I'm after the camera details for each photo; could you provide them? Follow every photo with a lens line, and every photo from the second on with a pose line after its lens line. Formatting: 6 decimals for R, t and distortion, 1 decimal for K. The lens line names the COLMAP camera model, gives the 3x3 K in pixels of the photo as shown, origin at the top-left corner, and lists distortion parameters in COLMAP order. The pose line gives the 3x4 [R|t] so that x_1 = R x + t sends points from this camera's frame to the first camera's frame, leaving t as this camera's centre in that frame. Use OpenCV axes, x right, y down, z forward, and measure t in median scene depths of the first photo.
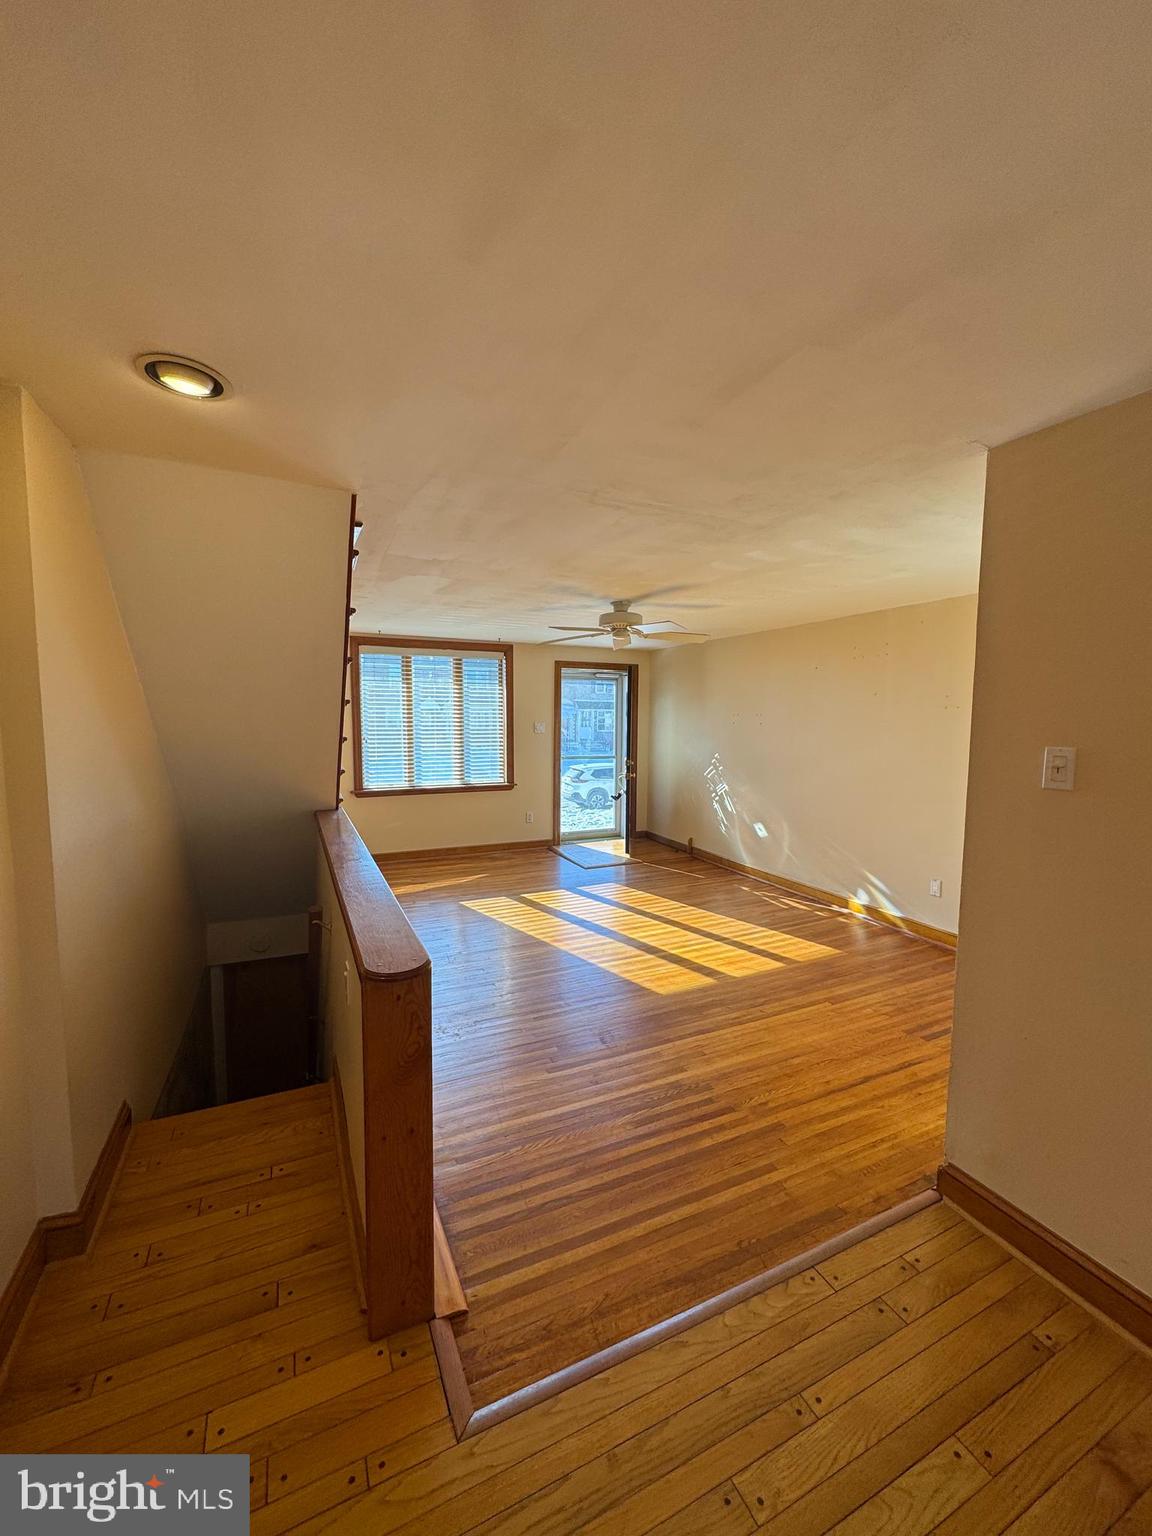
lens RADIAL K [[613.2, 0, 576.0], [0, 613.2, 768.0], [0, 0, 1]] dist [-0.003386, 0.000044]
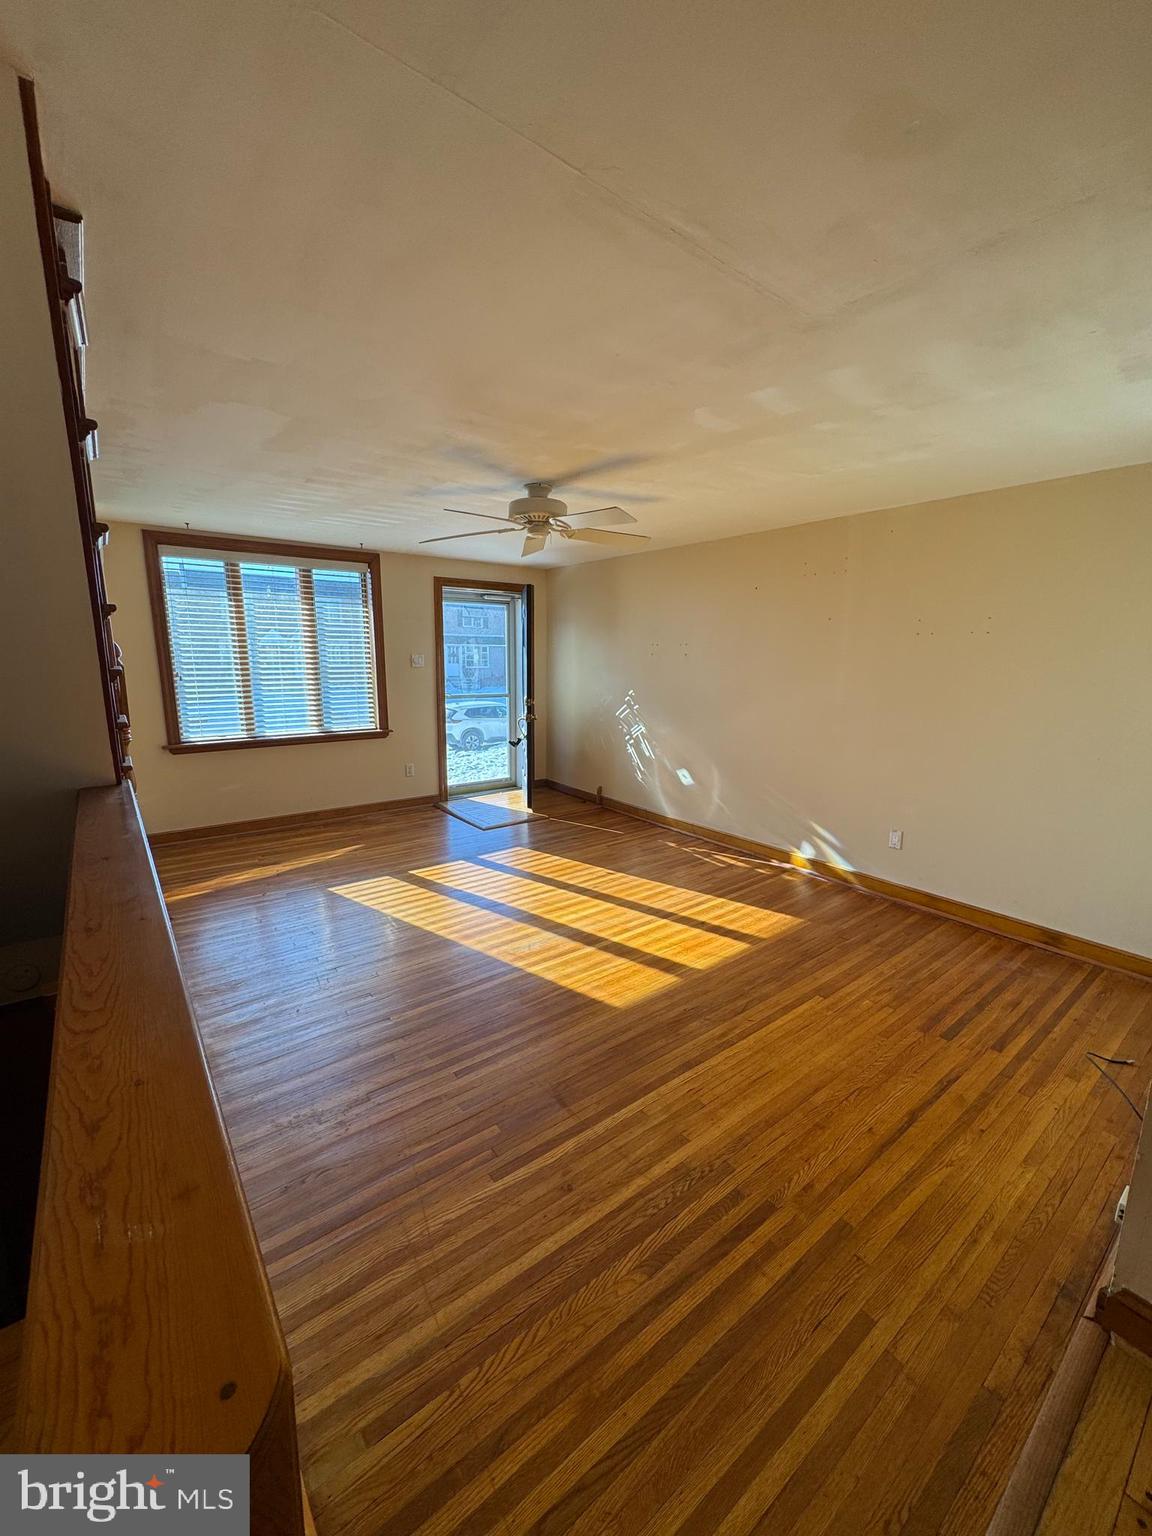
lens RADIAL K [[613.2, 0, 576.0], [0, 613.2, 768.0], [0, 0, 1]] dist [-0.003386, 0.000044]
pose [[0.976652, -0.037289, 0.211565, -0.045262], [0.015622, 0.994541, 0.103171, -0.005954], [-0.214257, -0.097457, 0.971903, 0.212513]]
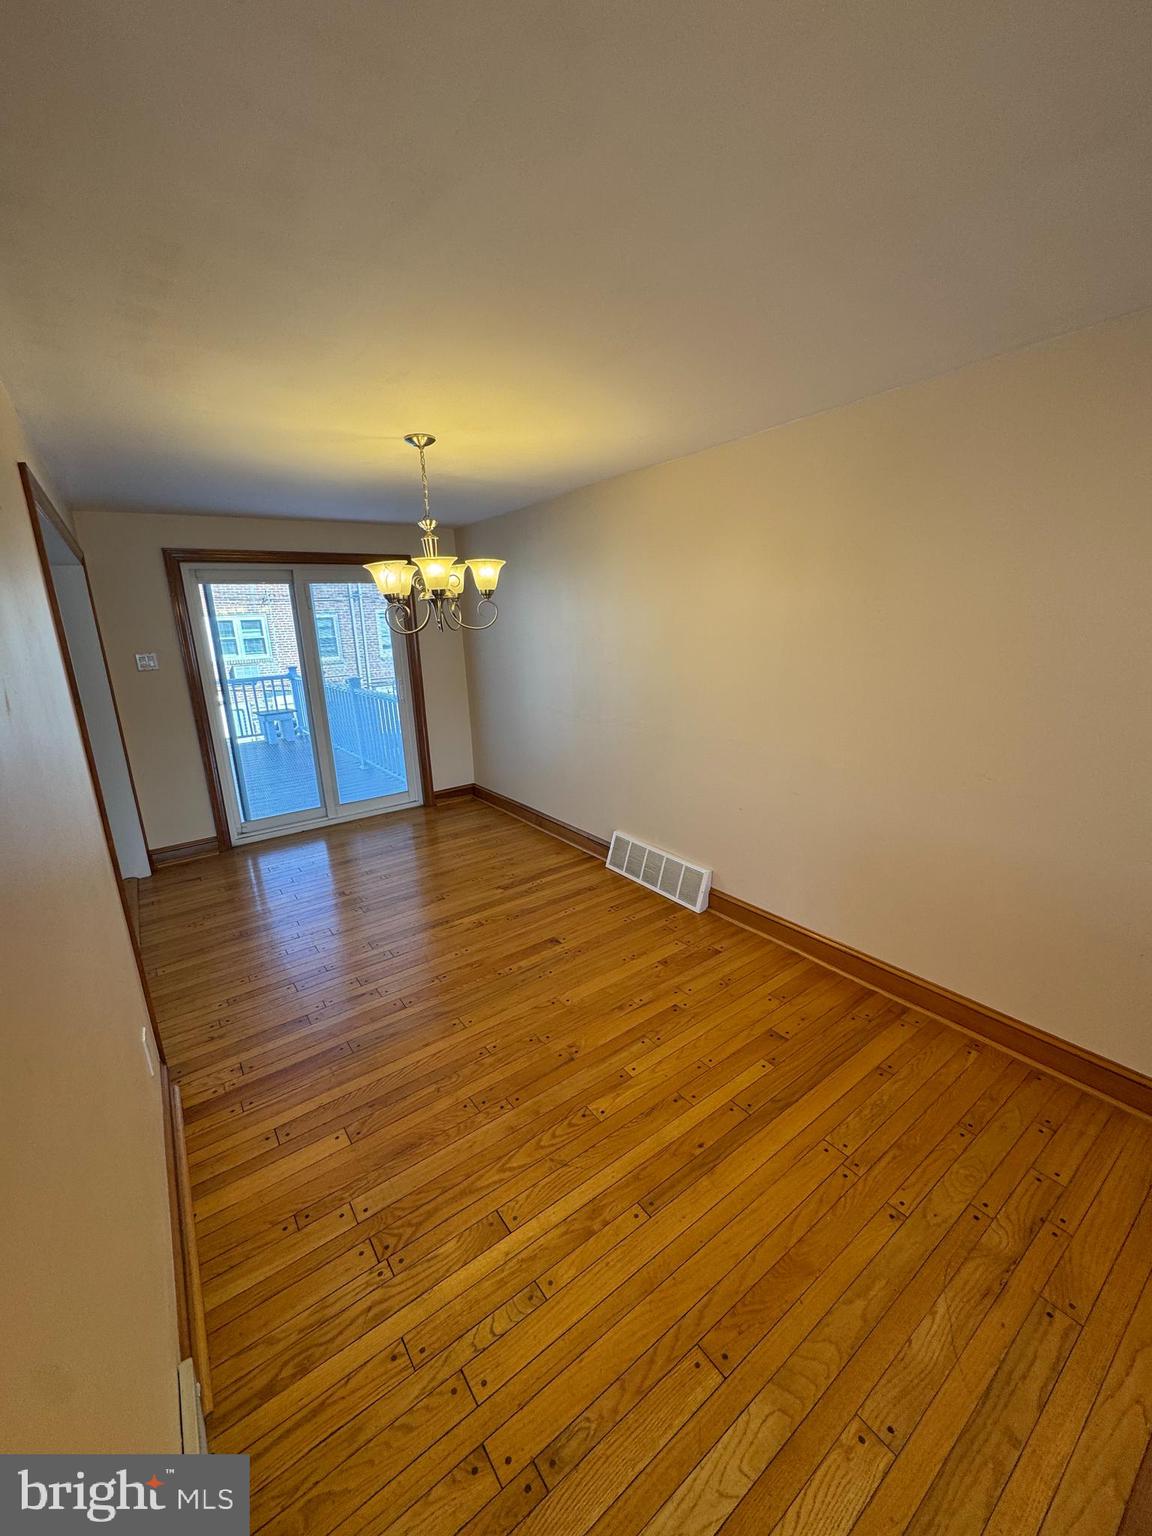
lens RADIAL K [[613.2, 0, 576.0], [0, 613.2, 768.0], [0, 0, 1]] dist [-0.003386, 0.000044]
pose [[-0.982173, 0.085242, -0.167540, 0.192462], [0.028609, 0.948676, 0.314953, -0.043950], [0.185788, 0.304545, -0.934203, 0.346662]]
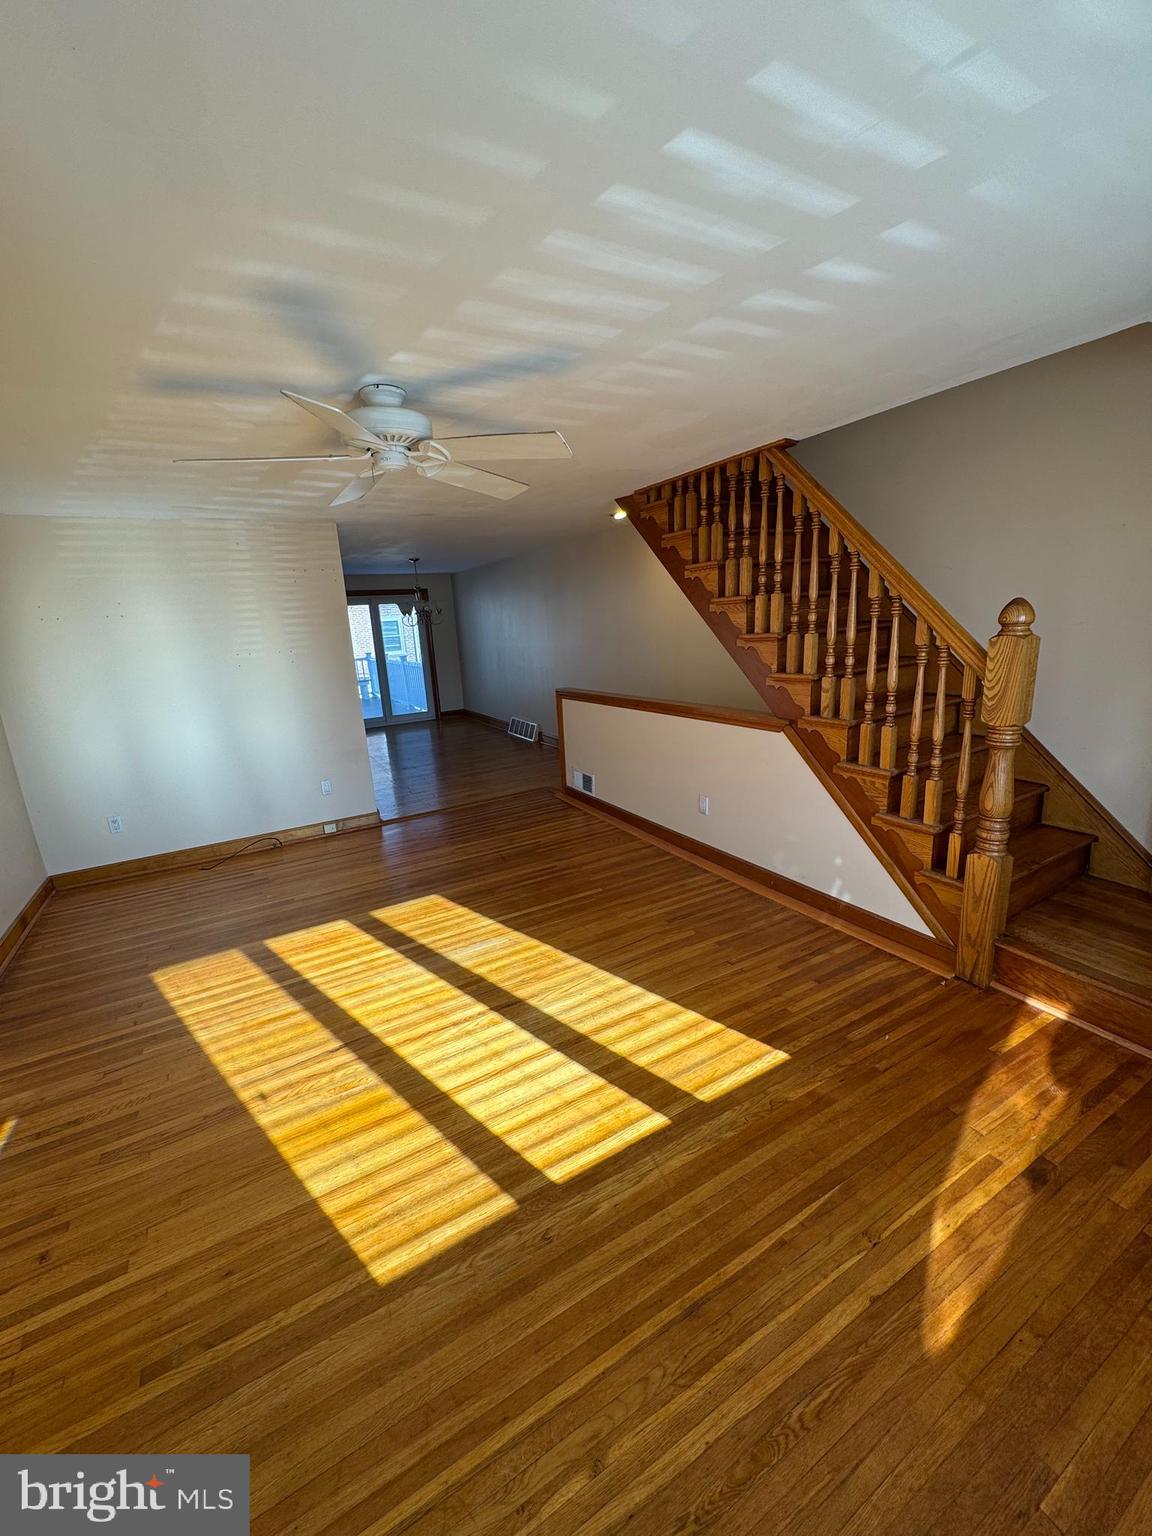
lens RADIAL K [[613.2, 0, 576.0], [0, 613.2, 768.0], [0, 0, 1]] dist [-0.003386, 0.000044]
pose [[-0.994028, 0.079263, -0.075002, -0.027463], [0.052306, 0.949296, 0.310003, -0.114156], [0.095771, 0.304229, -0.947772, 1.403668]]
